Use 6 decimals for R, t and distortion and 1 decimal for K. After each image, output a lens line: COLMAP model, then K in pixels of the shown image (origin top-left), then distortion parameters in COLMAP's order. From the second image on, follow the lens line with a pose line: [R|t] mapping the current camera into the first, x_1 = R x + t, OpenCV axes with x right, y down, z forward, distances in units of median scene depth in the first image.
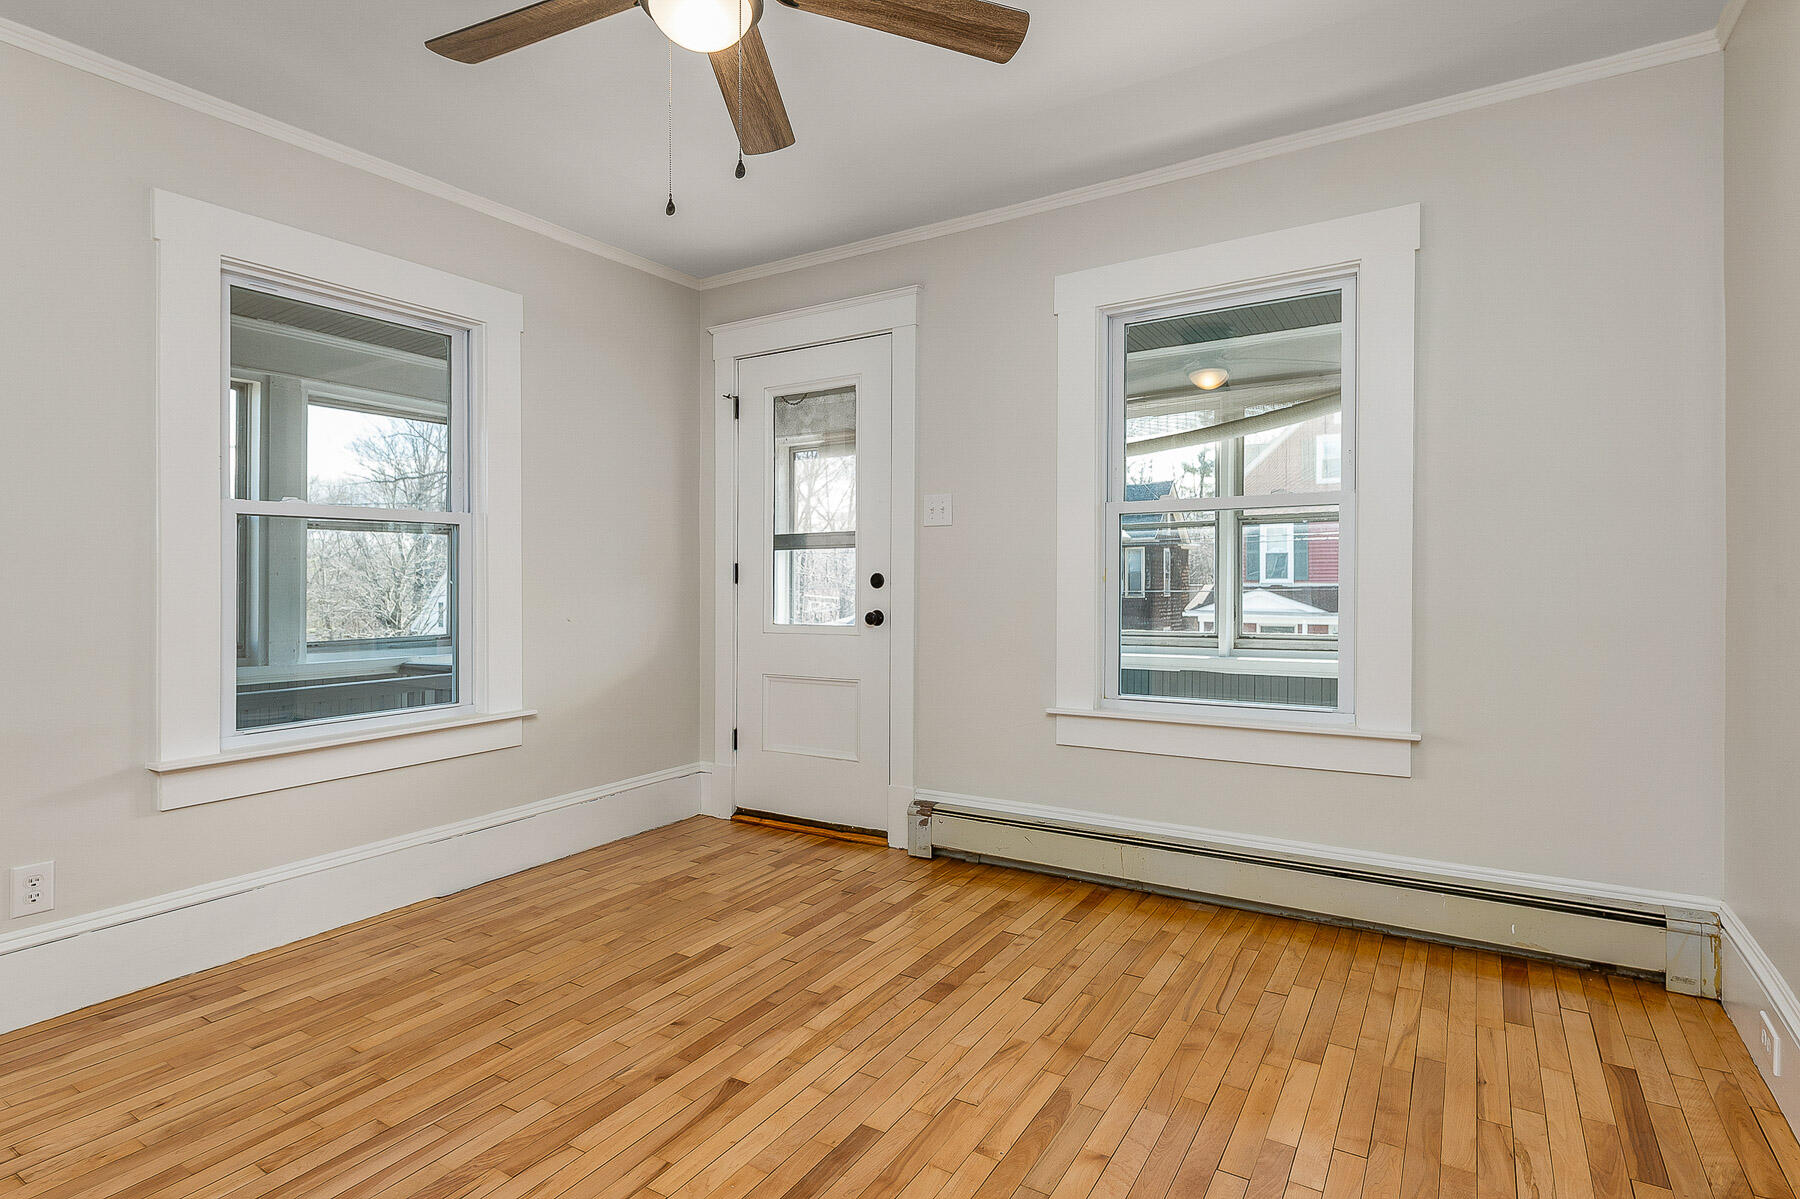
lens RADIAL K [[923.2, 0, 873.1], [0, 923.2, 575.0], [0, 0, 1]] dist [0.008429, -0.000314]
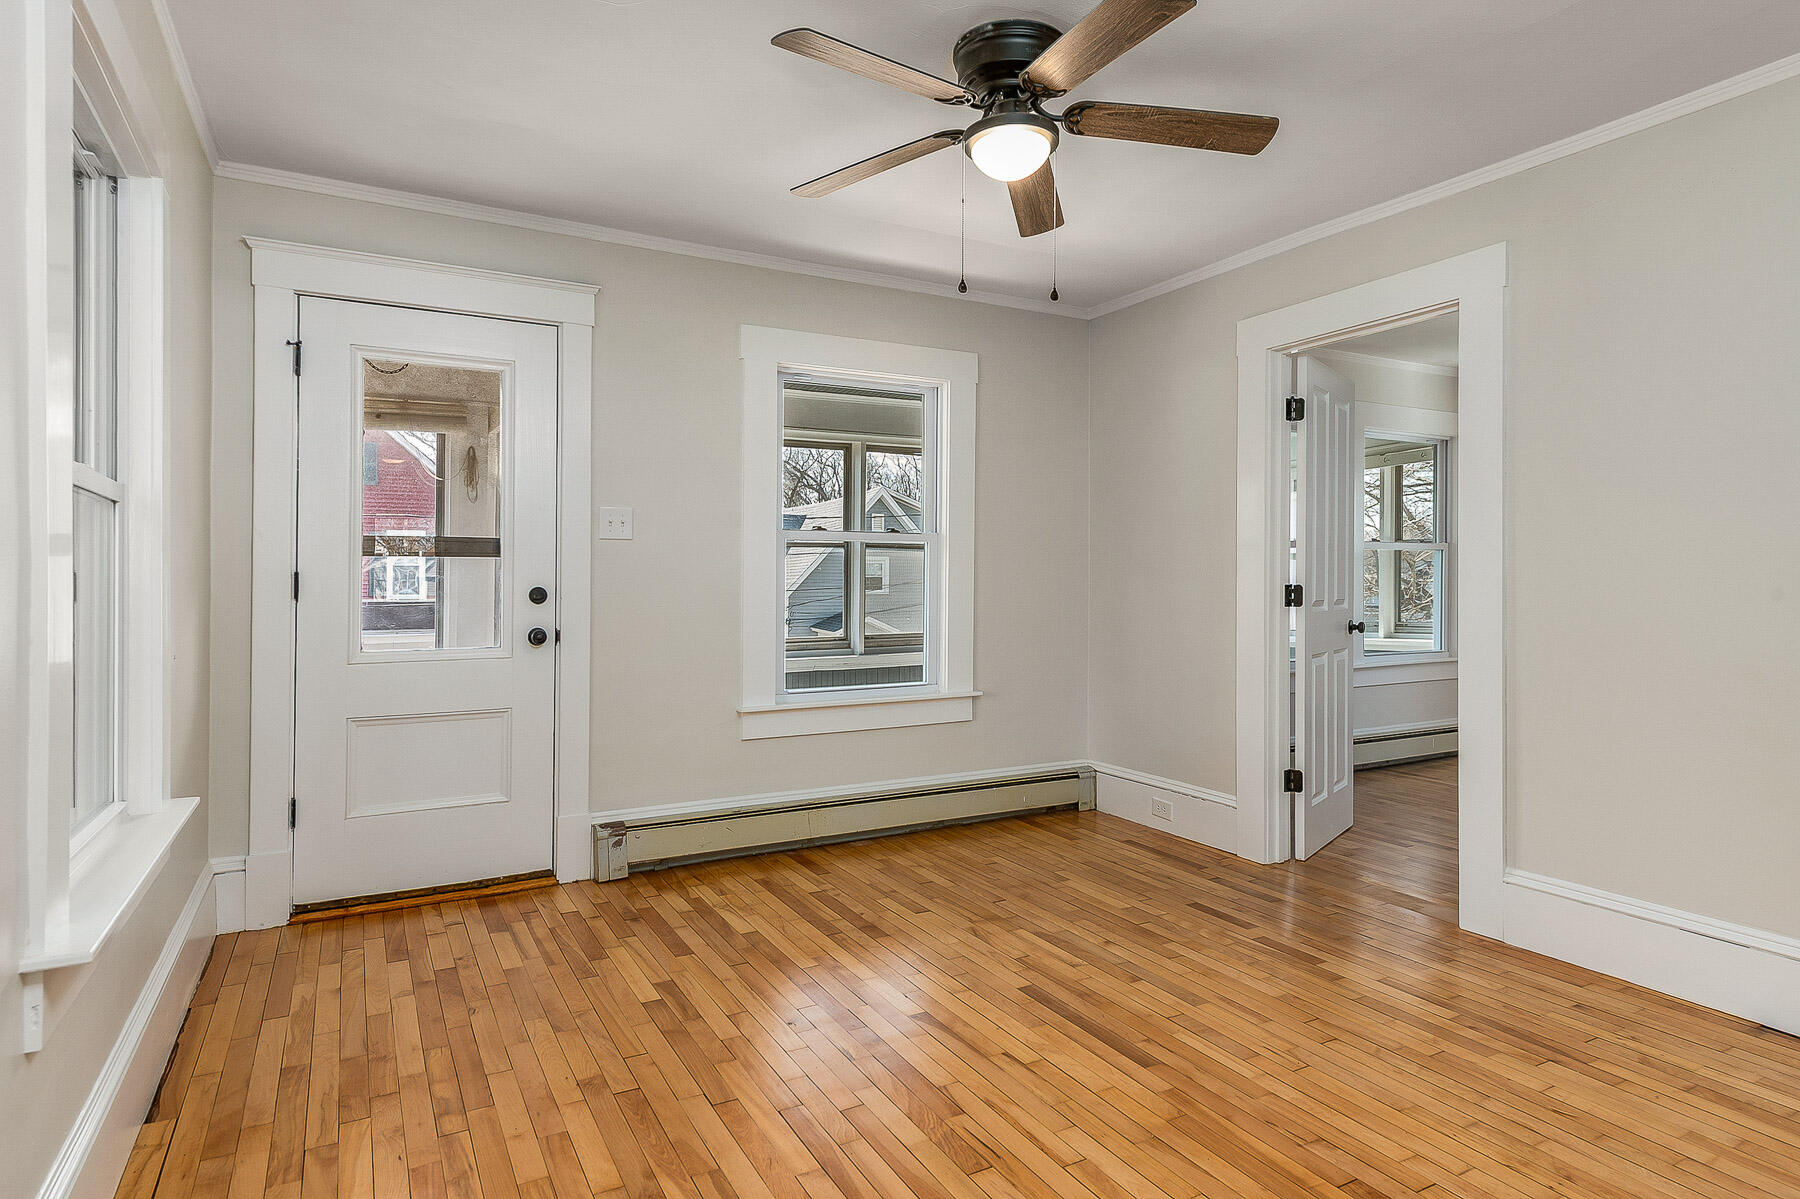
lens RADIAL K [[999.6, 0, 905.2], [0, 999.6, 591.6], [0, 0, 1]] dist [0.020634, -0.001180]
pose [[0.472578, 0.003490, 0.881282, -0.830796], [-0.000799, 0.999993, -0.003531, 0.006498], [-0.881289, 0.000964, 0.472577, 0.262717]]
